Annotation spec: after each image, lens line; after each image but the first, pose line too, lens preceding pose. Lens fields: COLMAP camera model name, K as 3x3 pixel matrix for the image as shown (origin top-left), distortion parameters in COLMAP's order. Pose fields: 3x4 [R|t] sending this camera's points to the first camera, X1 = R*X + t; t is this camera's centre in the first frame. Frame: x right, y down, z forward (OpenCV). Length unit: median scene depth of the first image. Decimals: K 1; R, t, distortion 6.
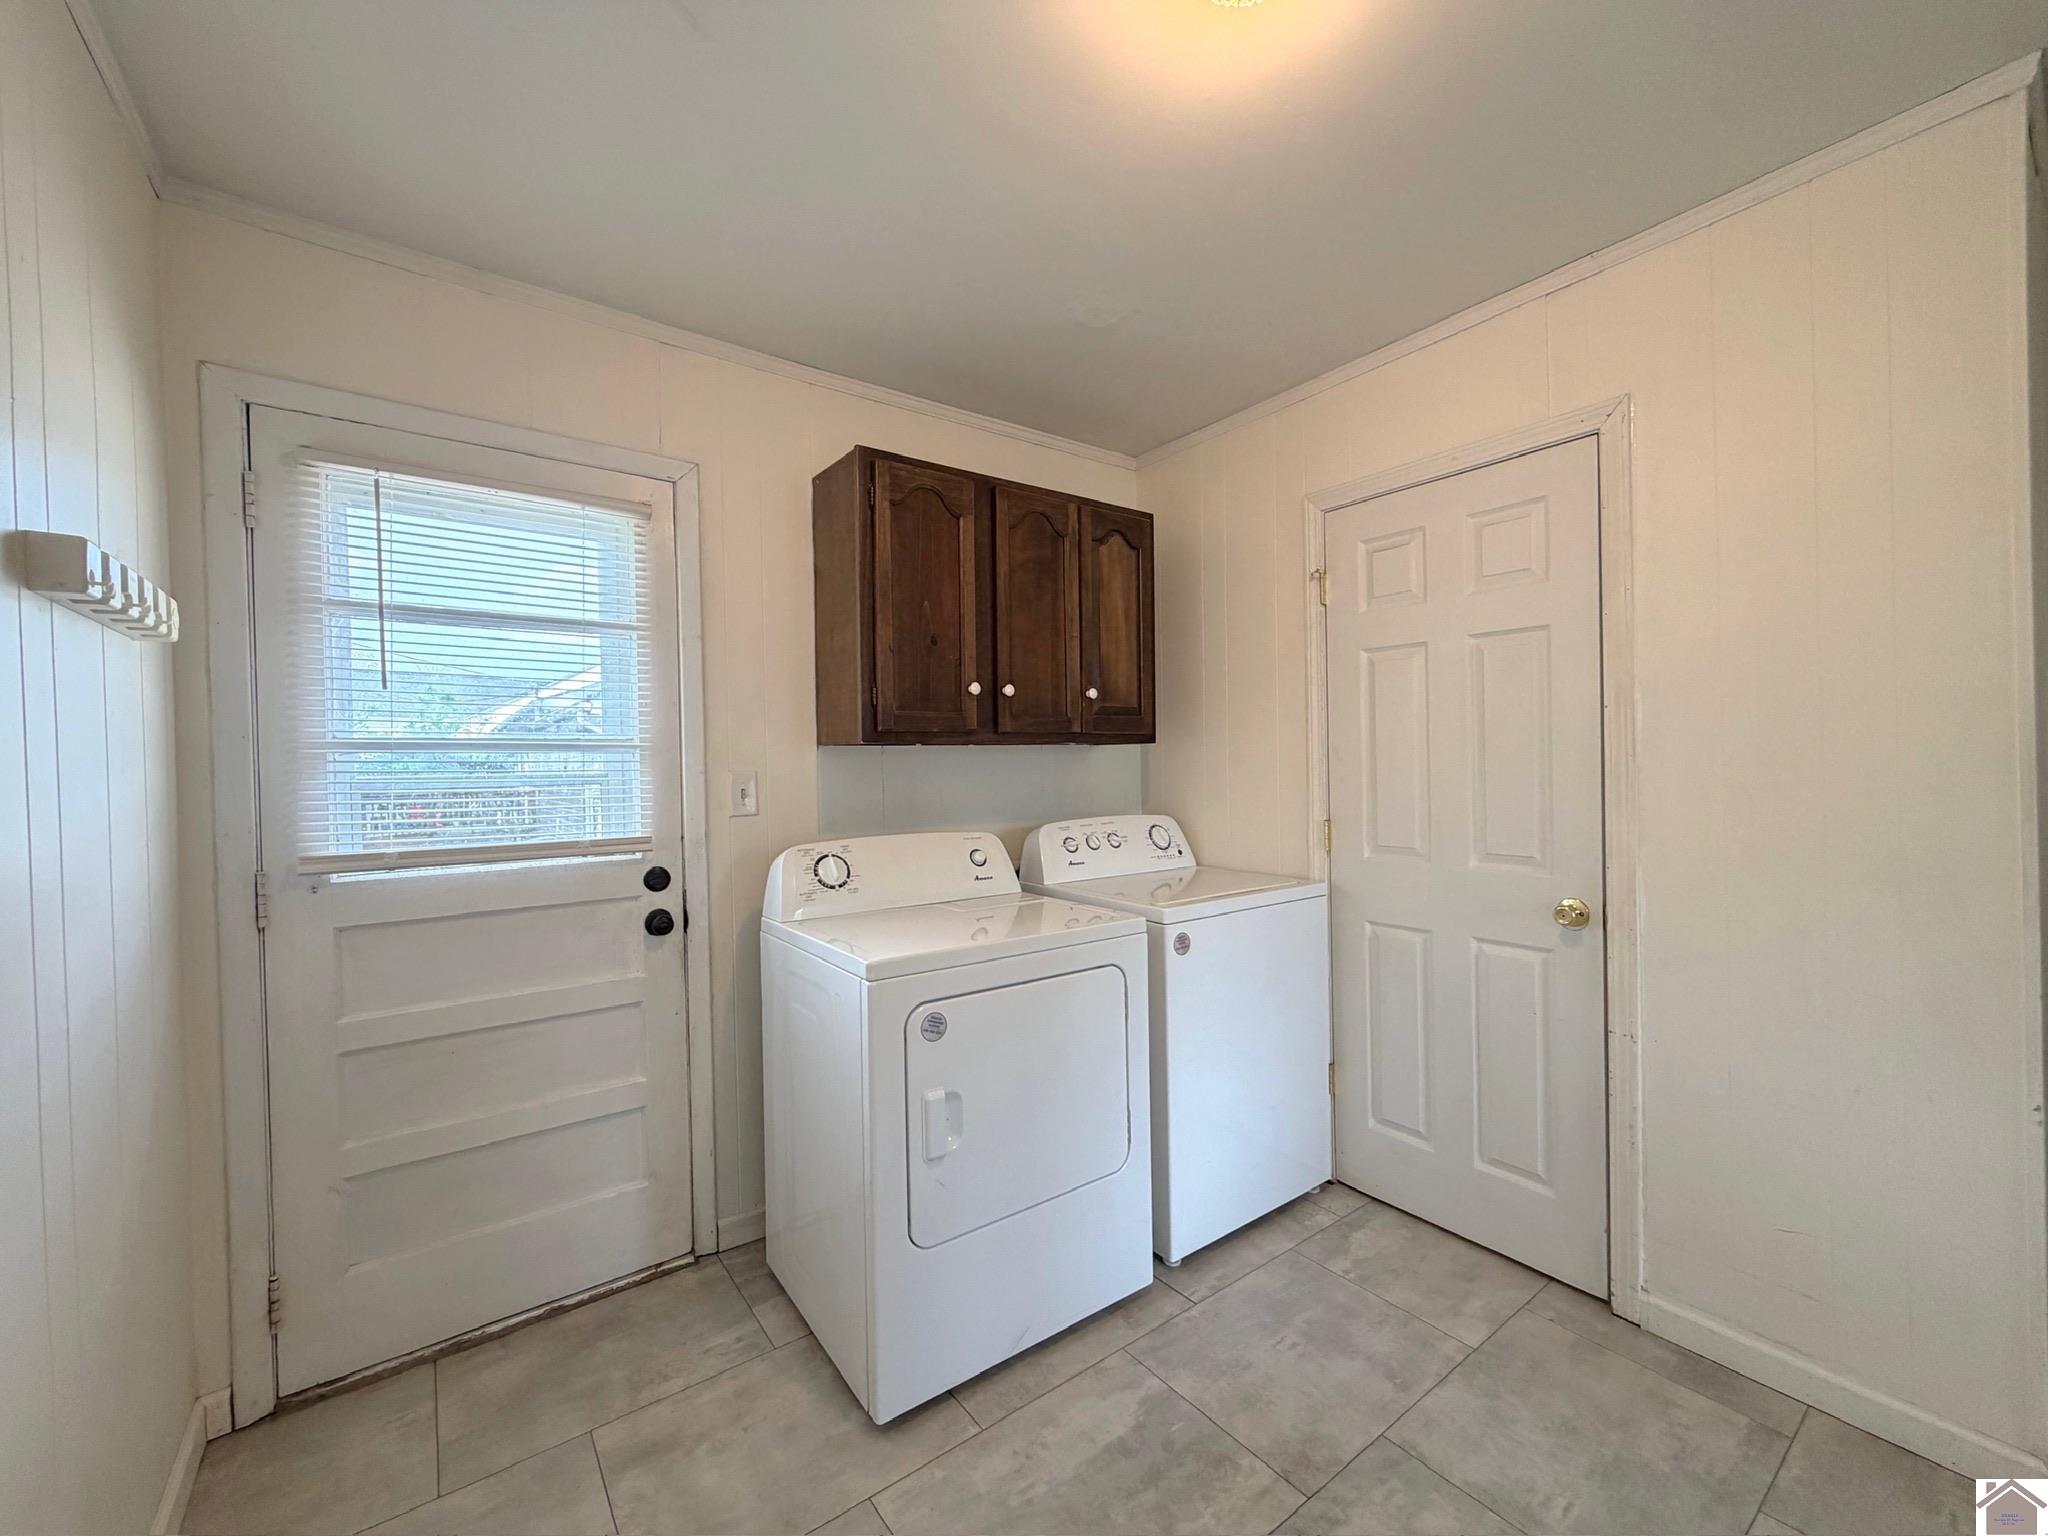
lens RADIAL K [[824.9, 0, 1019.7], [0, 824.9, 763.9], [0, 0, 1]] dist [0.001772, 0.000102]
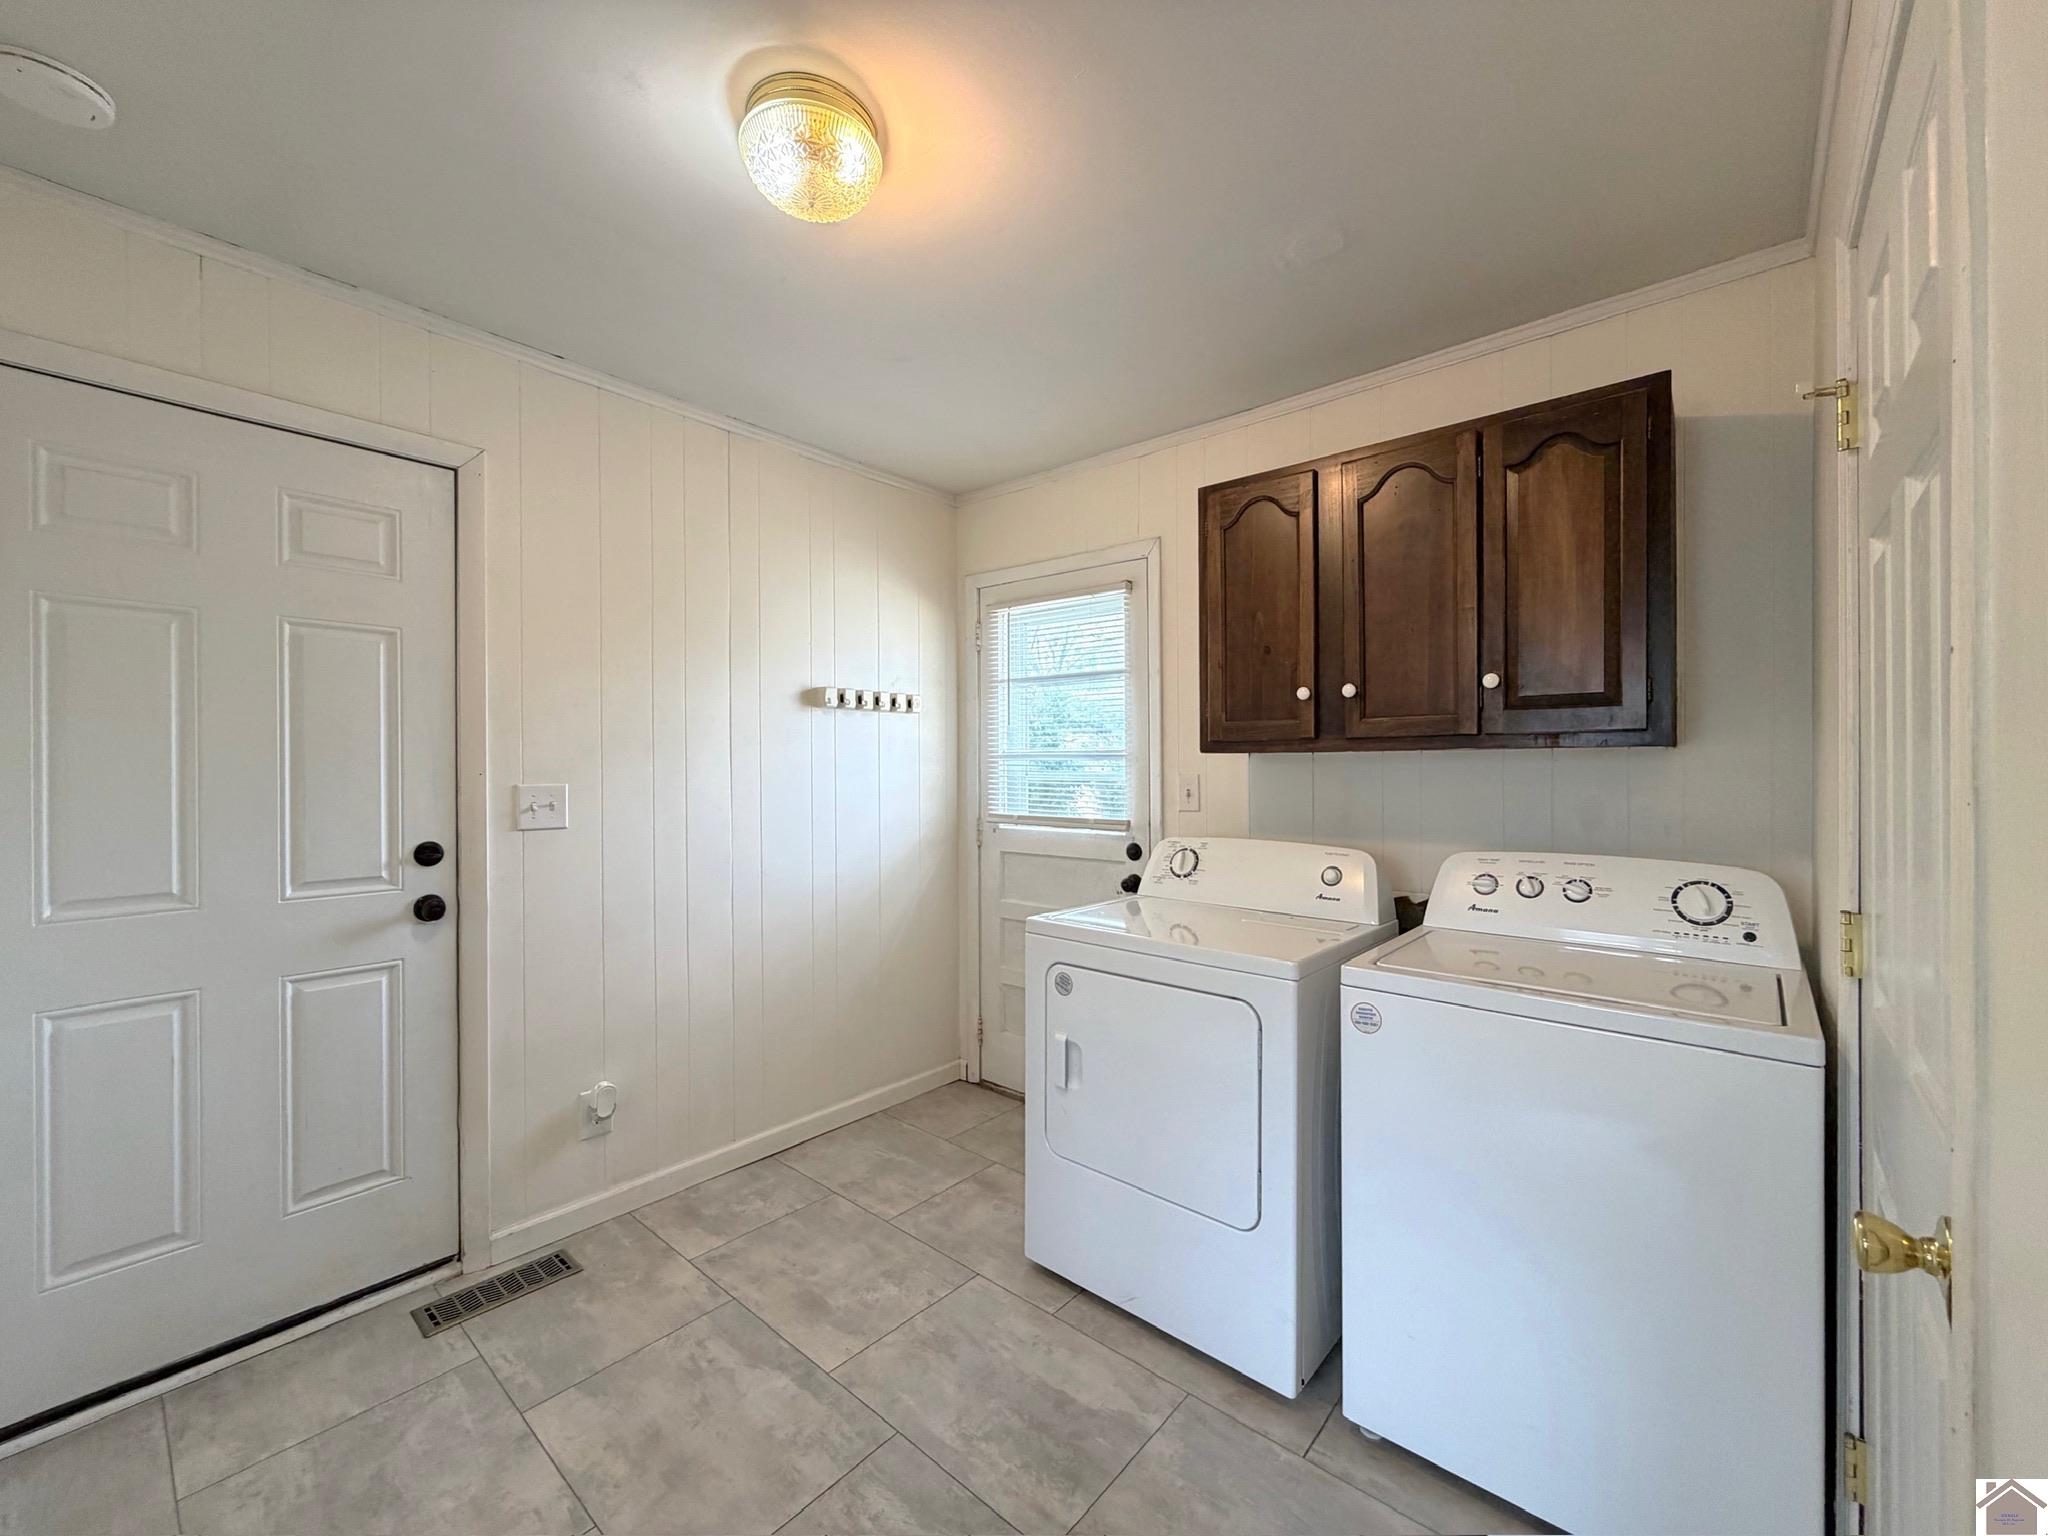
lens RADIAL K [[824.9, 0, 1019.7], [0, 824.9, 763.9], [0, 0, 1]] dist [0.001772, 0.000102]
pose [[0.213058, 0.013114, -0.976952, 0.990054], [-0.001538, 0.999913, 0.013087, -0.028625], [0.977038, -0.001286, 0.213059, 0.600164]]
